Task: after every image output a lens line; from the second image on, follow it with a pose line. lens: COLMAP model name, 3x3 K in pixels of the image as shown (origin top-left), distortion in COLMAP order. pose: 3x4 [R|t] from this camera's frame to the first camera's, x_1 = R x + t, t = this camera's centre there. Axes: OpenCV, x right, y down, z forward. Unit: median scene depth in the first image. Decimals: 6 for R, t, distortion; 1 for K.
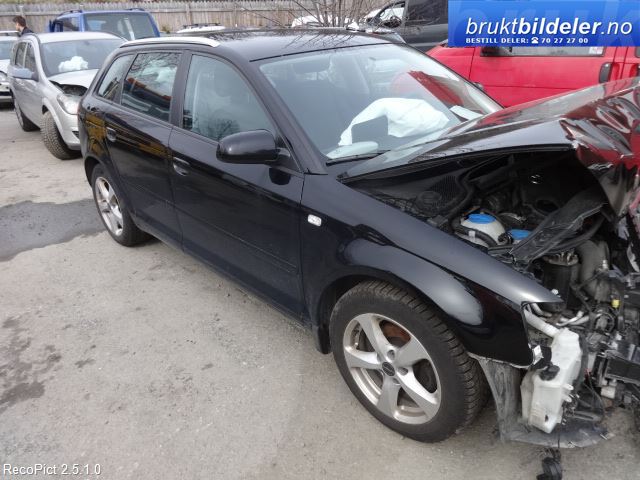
lens RADIAL K [[471.0, 0, 319.2], [0, 471.0, 241.5], [0, 0, 1]] dist [-0.001226, 0.002621]
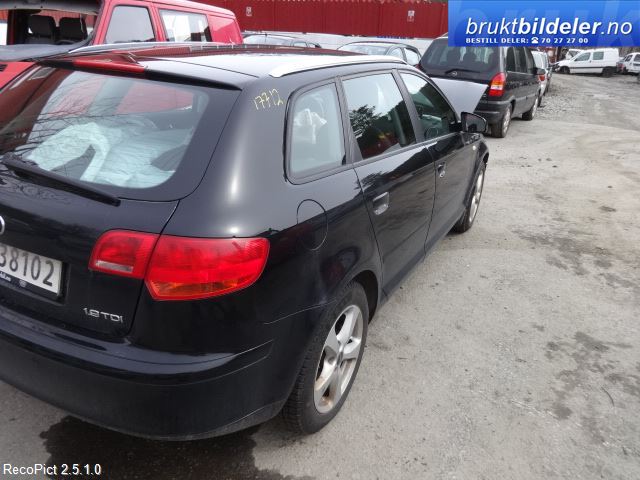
lens RADIAL K [[471.0, 0, 319.2], [0, 471.0, 238.8], [0, 0, 1]] dist [-0.001226, 0.002621]
pose [[-0.294272, -0.357086, 0.886506, -1.236433], [0.376977, 0.809002, 0.451003, -0.631236], [-0.878233, 0.466910, -0.103454, 1.417989]]
